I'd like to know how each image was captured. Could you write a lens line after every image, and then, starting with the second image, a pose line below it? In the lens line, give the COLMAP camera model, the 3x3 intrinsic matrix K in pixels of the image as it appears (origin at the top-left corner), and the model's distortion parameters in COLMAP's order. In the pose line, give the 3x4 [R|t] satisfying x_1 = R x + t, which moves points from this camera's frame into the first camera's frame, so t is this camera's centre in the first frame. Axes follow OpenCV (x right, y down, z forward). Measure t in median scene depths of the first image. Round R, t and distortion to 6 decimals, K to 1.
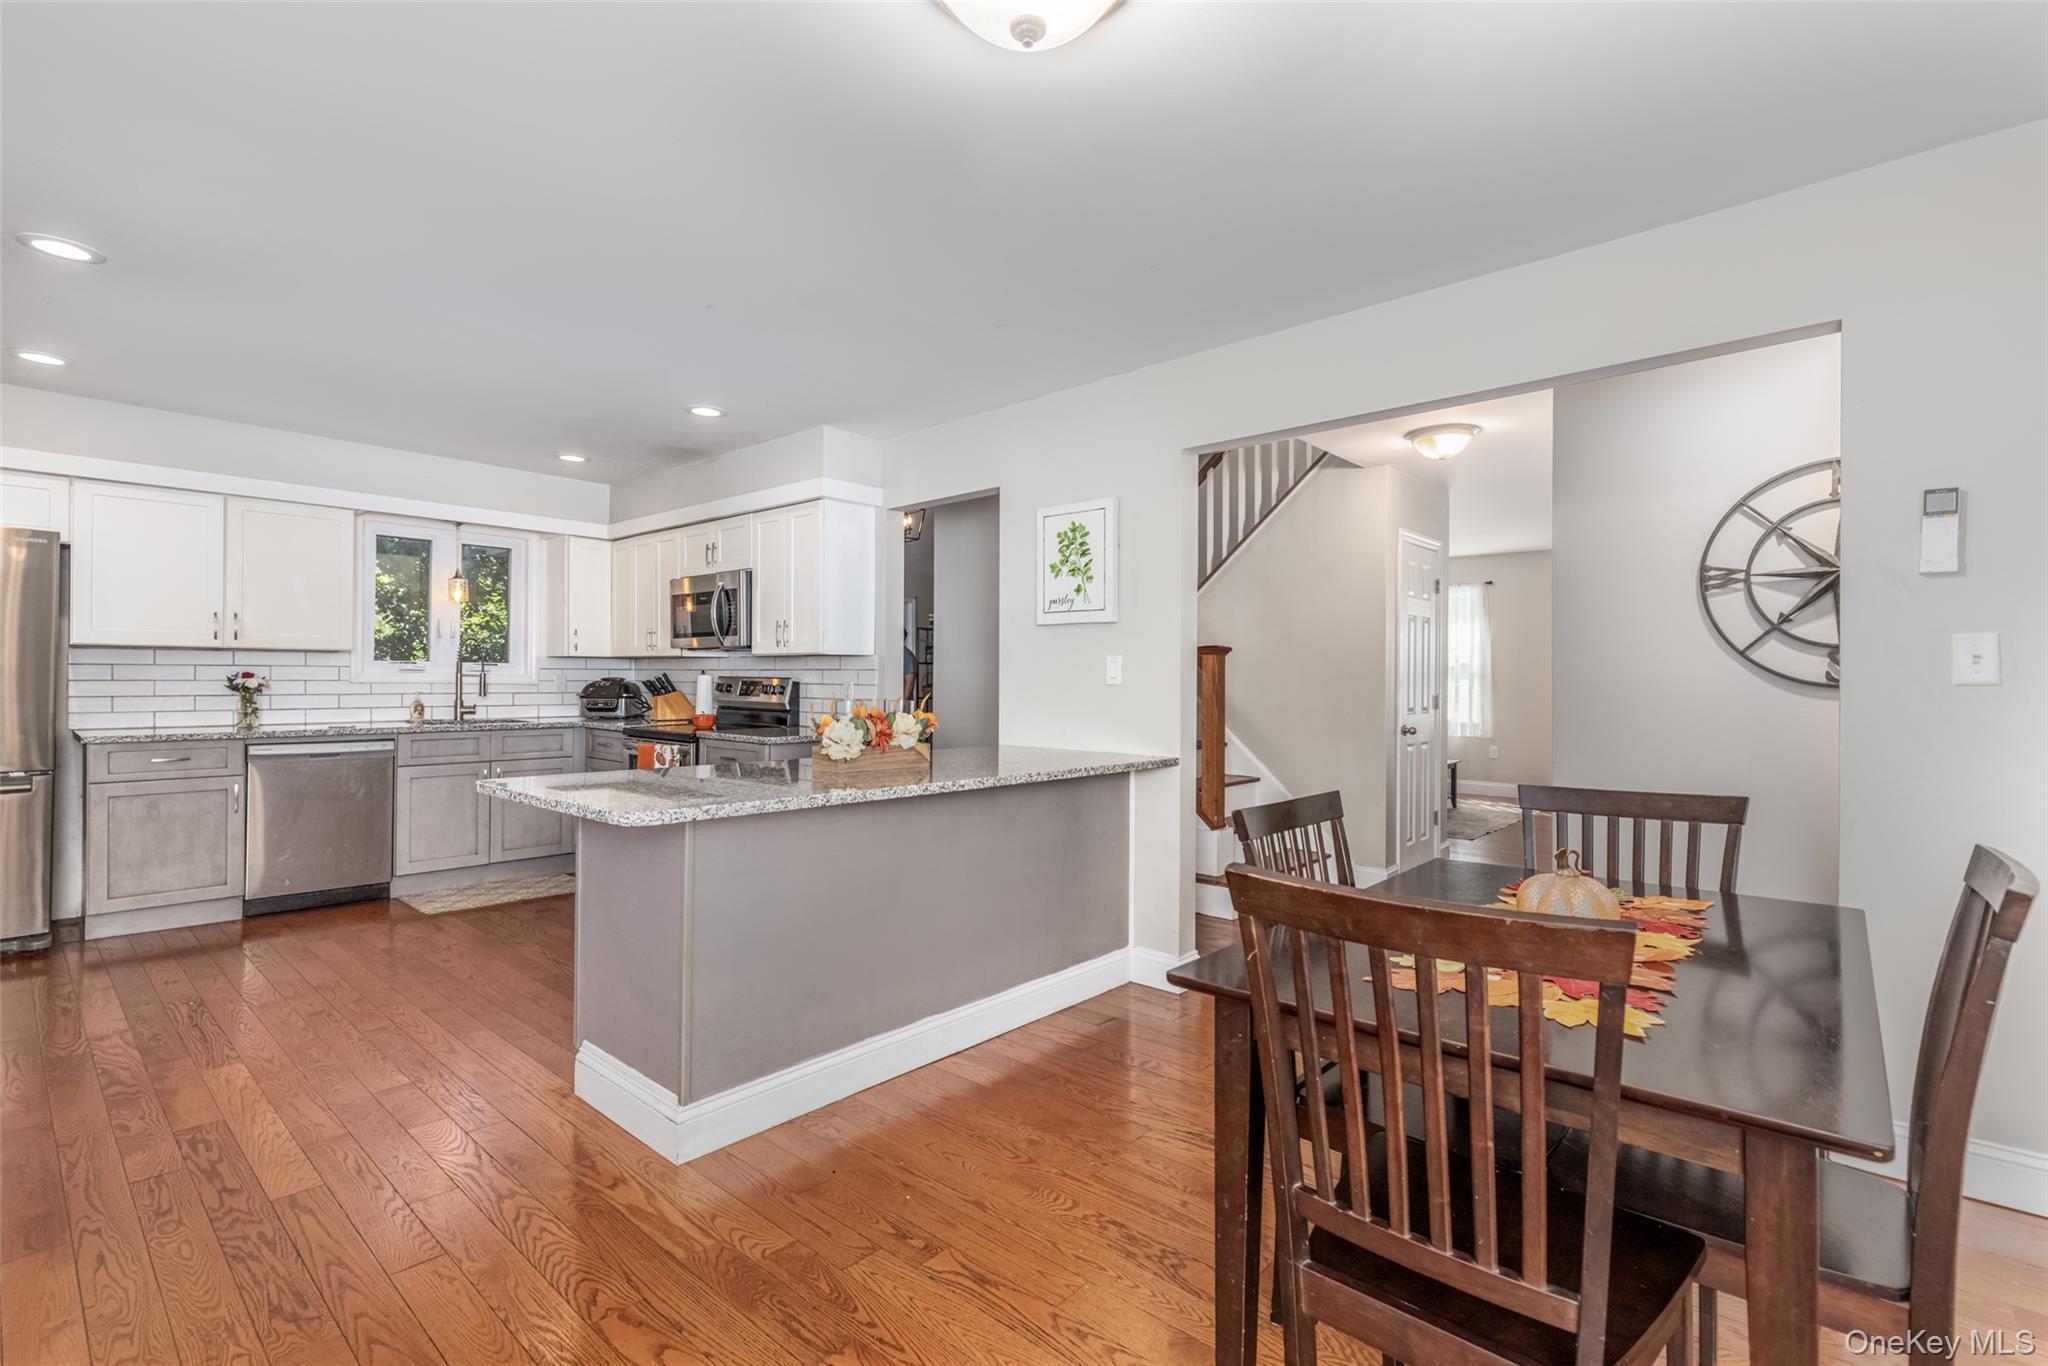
lens RADIAL K [[917.1, 0, 1023.0], [0, 917.1, 677.8], [0, 0, 1]] dist [0.003821, -0.000287]
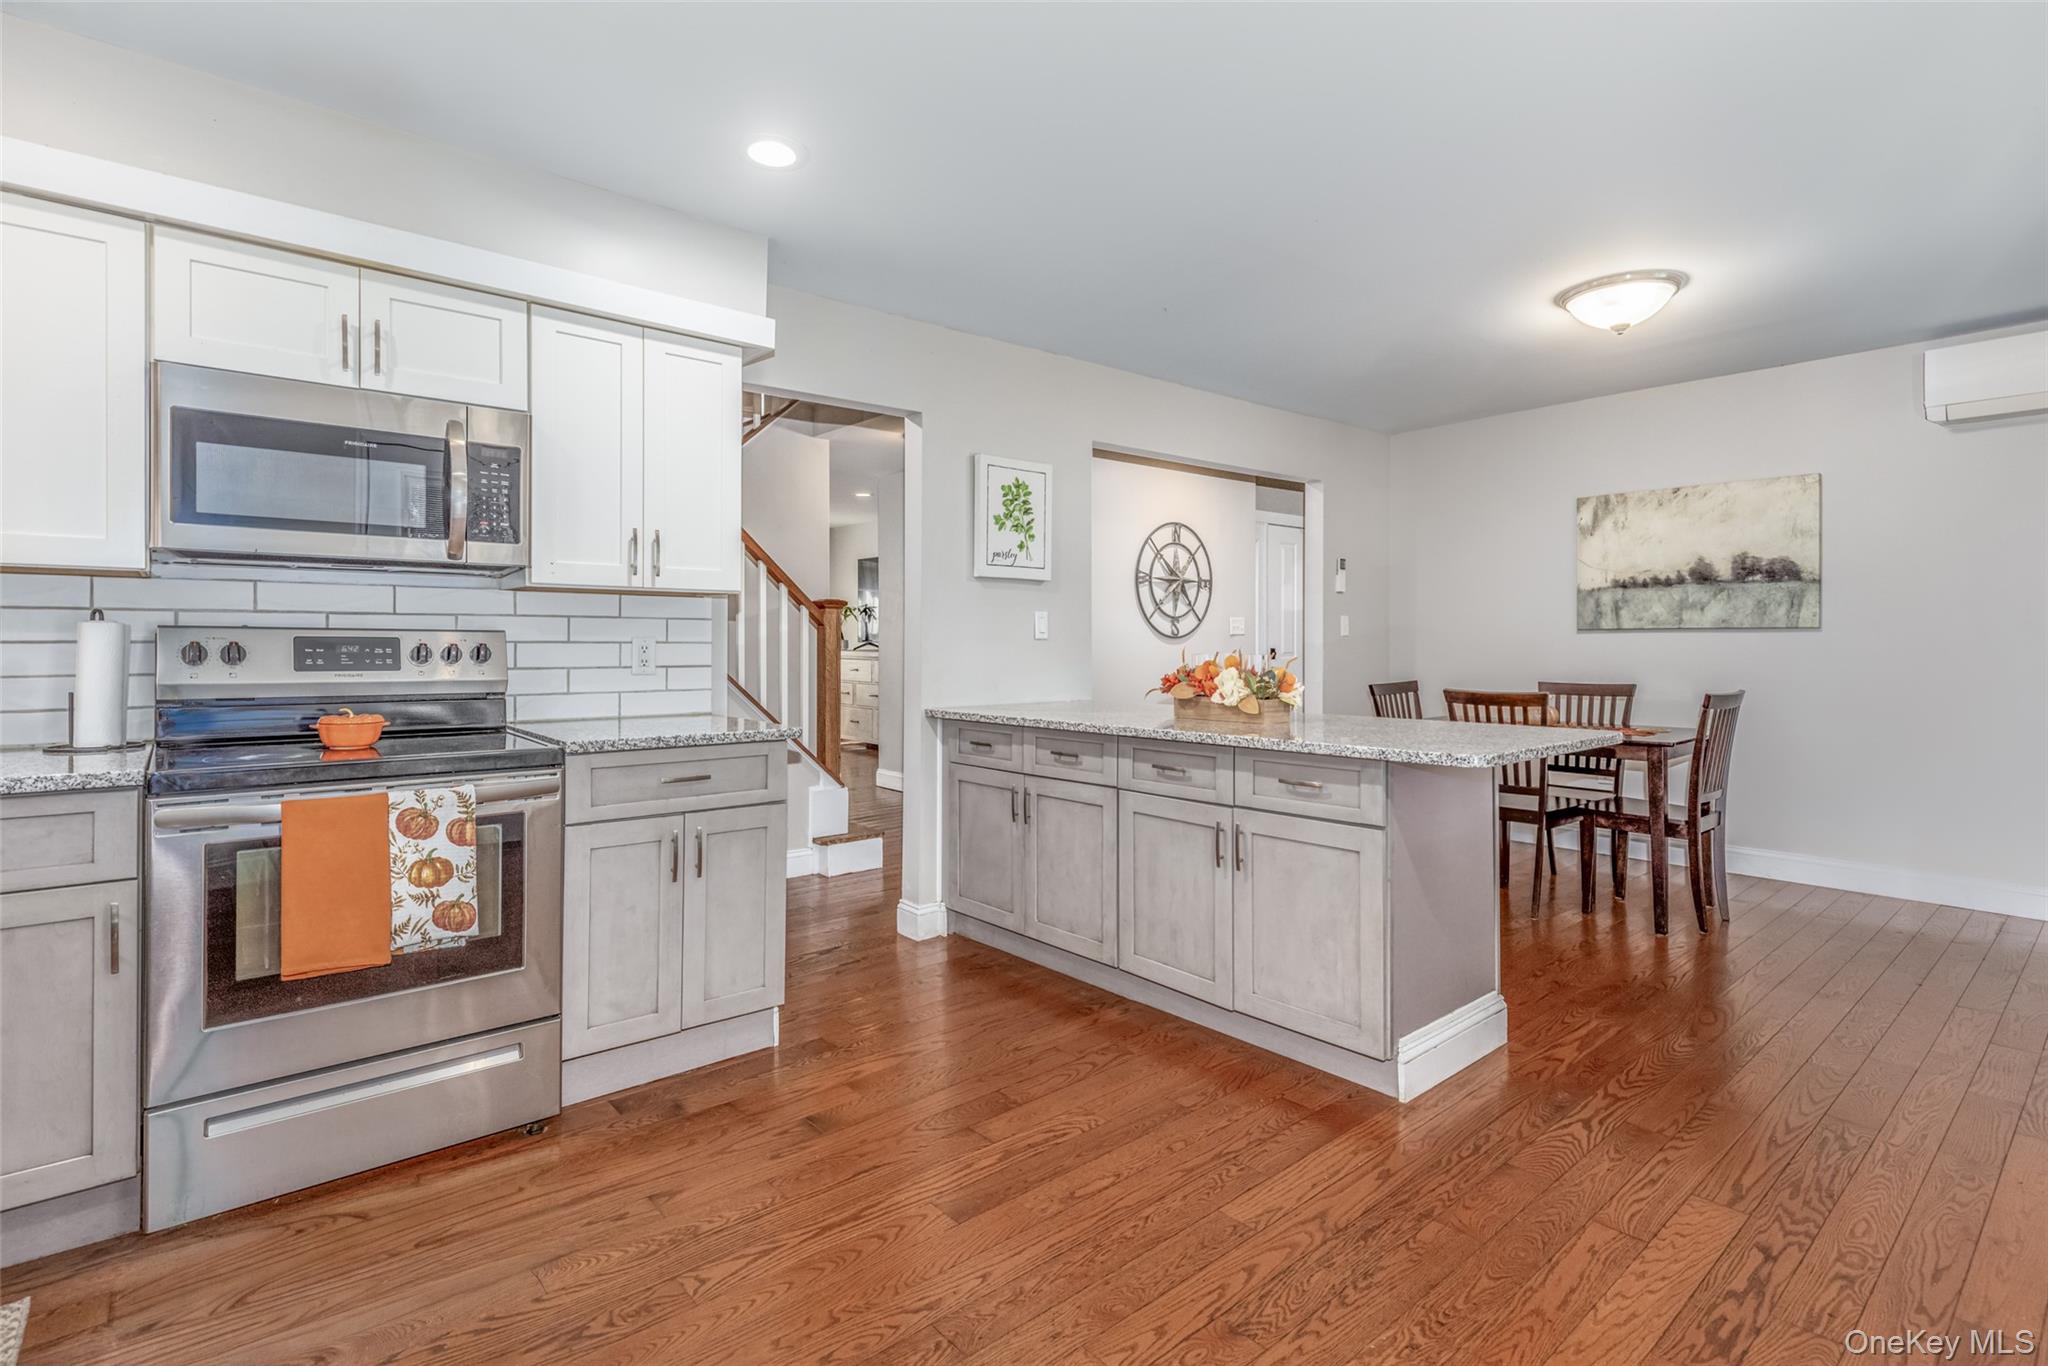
lens RADIAL K [[976.3, 0, 993.9], [0, 976.3, 638.8], [0, 0, 1]] dist [0.000807, 0.000878]
pose [[0.156471, -0.004728, 0.987671, -1.031881], [-0.002713, 0.999983, 0.005216, 0.001578], [-0.987679, -0.003496, 0.156456, 0.870992]]
